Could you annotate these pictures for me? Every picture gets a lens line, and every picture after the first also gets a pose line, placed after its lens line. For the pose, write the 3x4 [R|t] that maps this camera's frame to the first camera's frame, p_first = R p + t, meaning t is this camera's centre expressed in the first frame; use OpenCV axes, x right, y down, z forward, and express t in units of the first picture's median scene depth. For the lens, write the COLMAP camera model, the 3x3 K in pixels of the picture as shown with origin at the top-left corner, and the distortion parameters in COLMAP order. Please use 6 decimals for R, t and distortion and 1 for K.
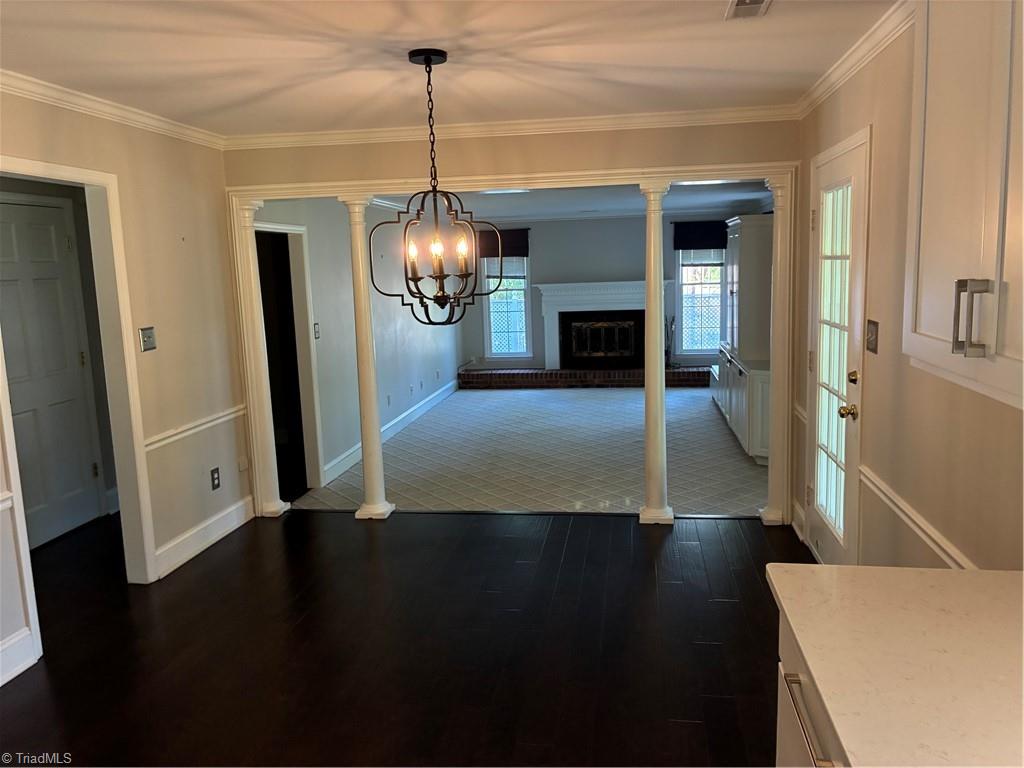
lens RADIAL K [[769.3, 0, 510.8], [0, 769.3, 383.1], [0, 0, 1]] dist [0.038616, -0.066573]
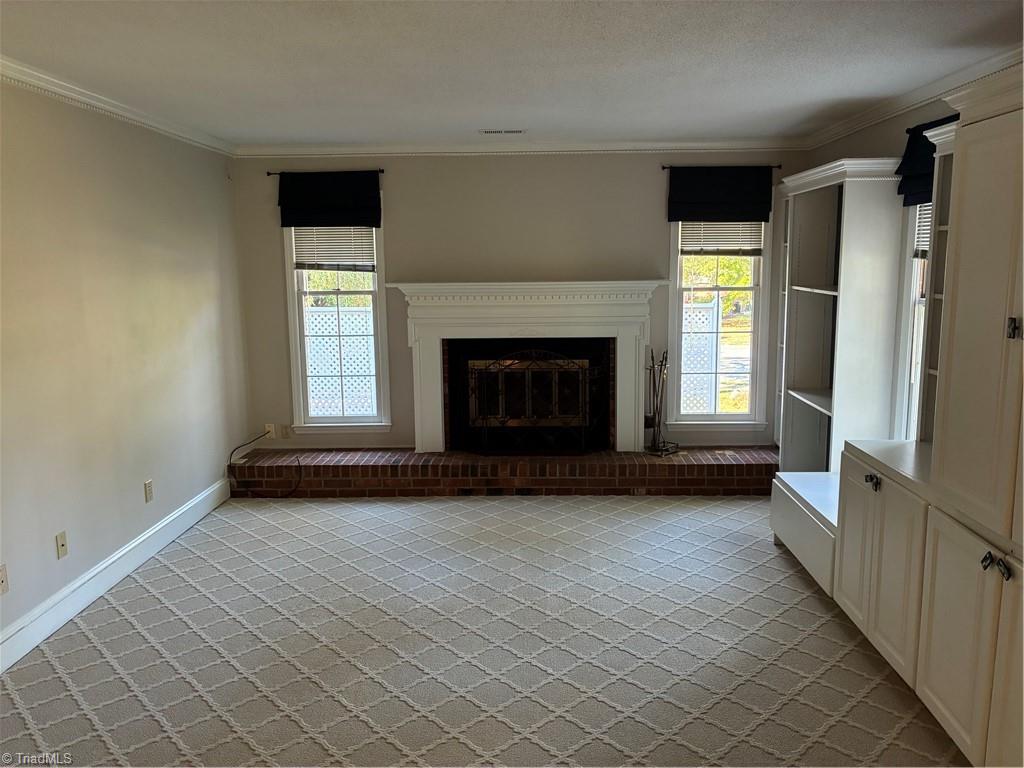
lens RADIAL K [[769.3, 0, 511.6], [0, 769.3, 362.0], [0, 0, 1]] dist [0.038616, -0.066573]
pose [[0.990926, 0.006287, 0.134262, 0.040414], [-0.003624, 0.999792, -0.020069, -0.068063], [-0.134361, 0.019400, 0.990743, 0.501882]]
